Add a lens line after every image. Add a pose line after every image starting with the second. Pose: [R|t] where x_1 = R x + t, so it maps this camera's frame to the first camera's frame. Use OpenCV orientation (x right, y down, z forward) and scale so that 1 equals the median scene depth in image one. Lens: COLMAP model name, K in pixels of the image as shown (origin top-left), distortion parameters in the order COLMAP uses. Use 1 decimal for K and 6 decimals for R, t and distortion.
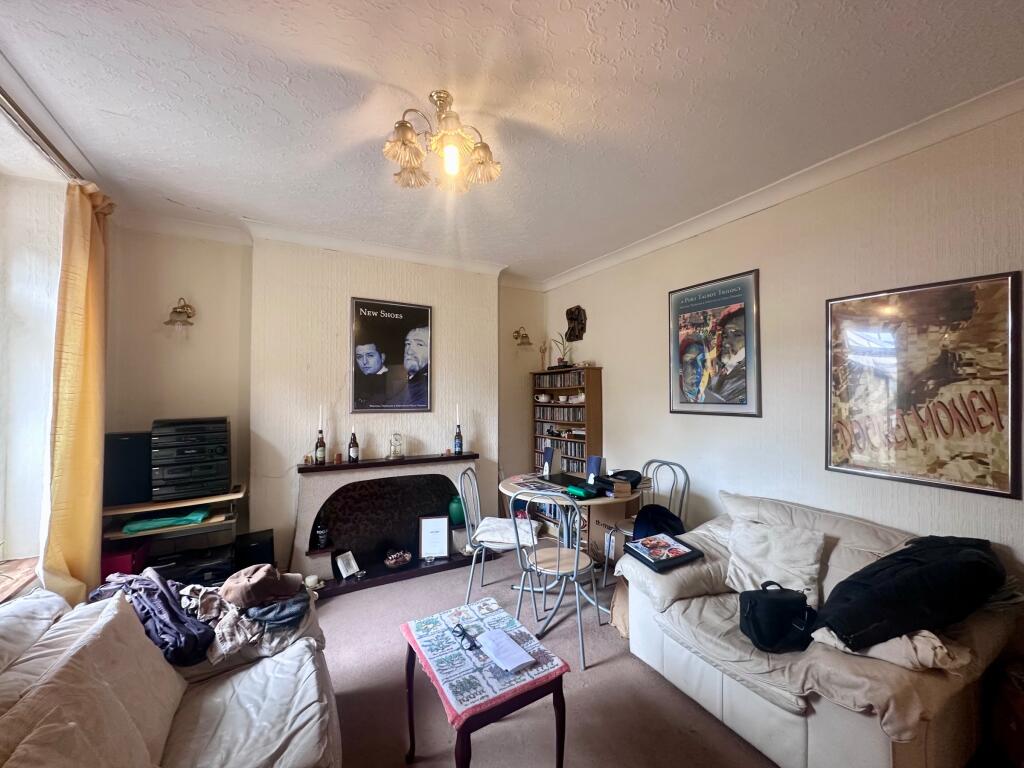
lens RADIAL K [[408.8, 0, 511.4], [0, 408.8, 383.5], [0, 0, 1]] dist [-0.004539, 0.001046]
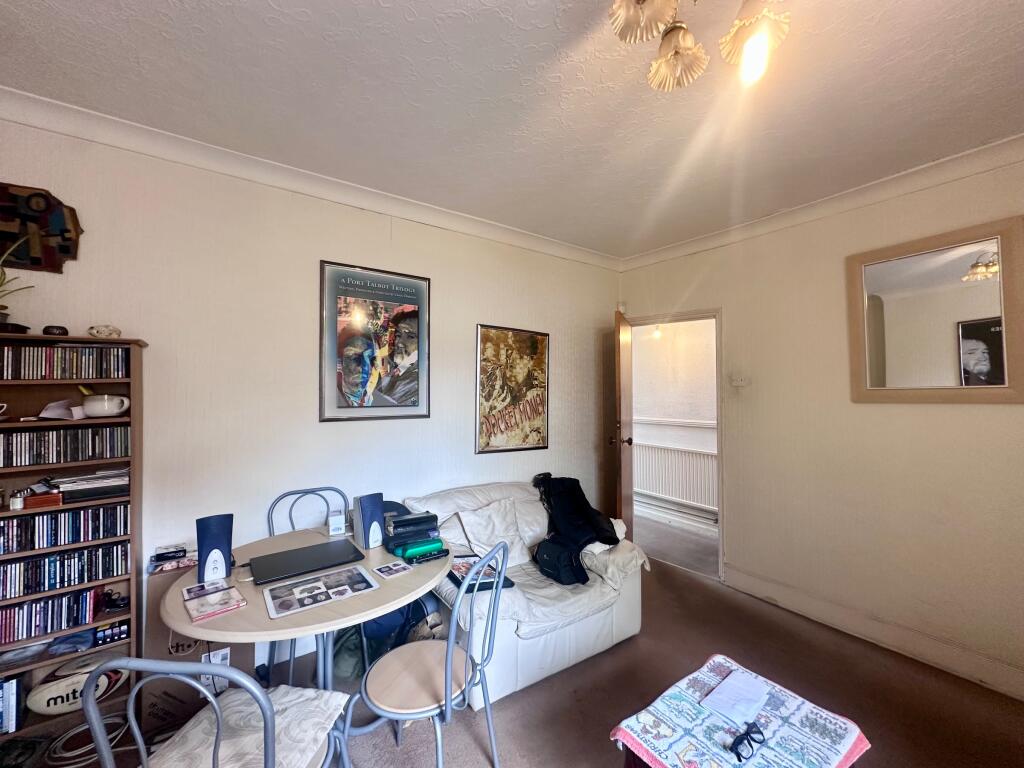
lens RADIAL K [[408.8, 0, 511.4], [0, 408.8, 383.5], [0, 0, 1]] dist [-0.004539, 0.001046]
pose [[-0.086781, 0.026408, 0.995877, -0.425637], [-0.023367, 0.999320, -0.028535, 0.016944], [-0.995953, -0.025747, -0.086105, 0.789640]]
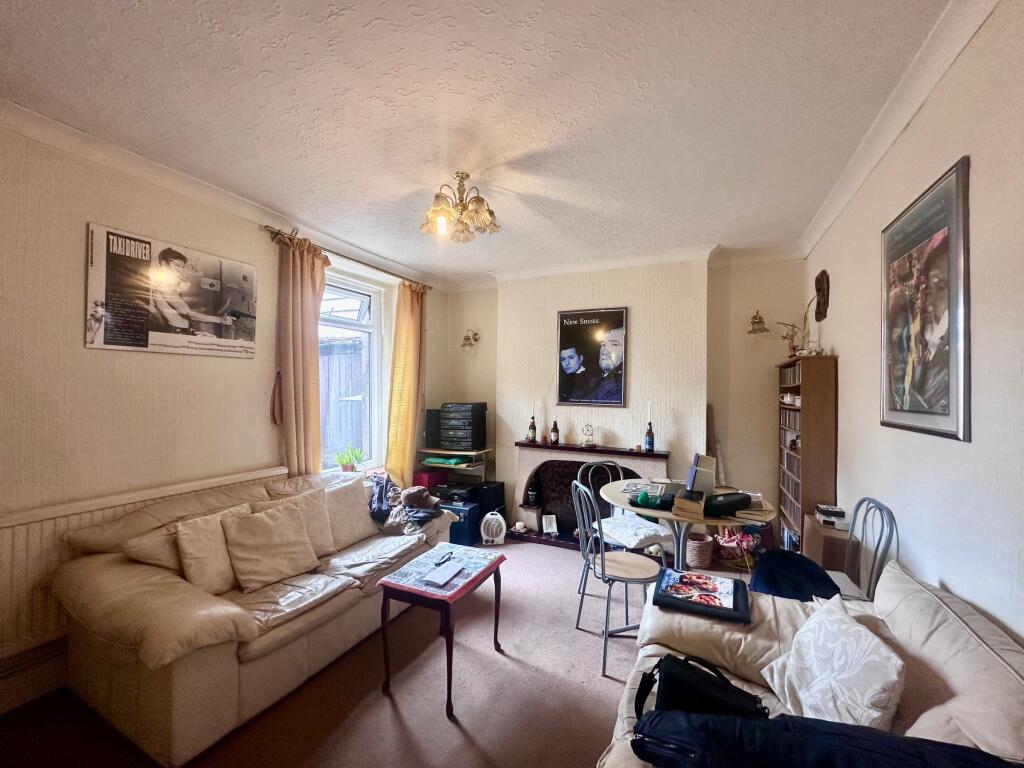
lens RADIAL K [[408.8, 0, 511.4], [0, 408.8, 383.5], [0, 0, 1]] dist [-0.004539, 0.001046]
pose [[0.568113, -0.001912, -0.822949, 0.635371], [0.006753, 0.999974, 0.002339, 0.003593], [0.822923, -0.006886, 0.568111, 0.206174]]
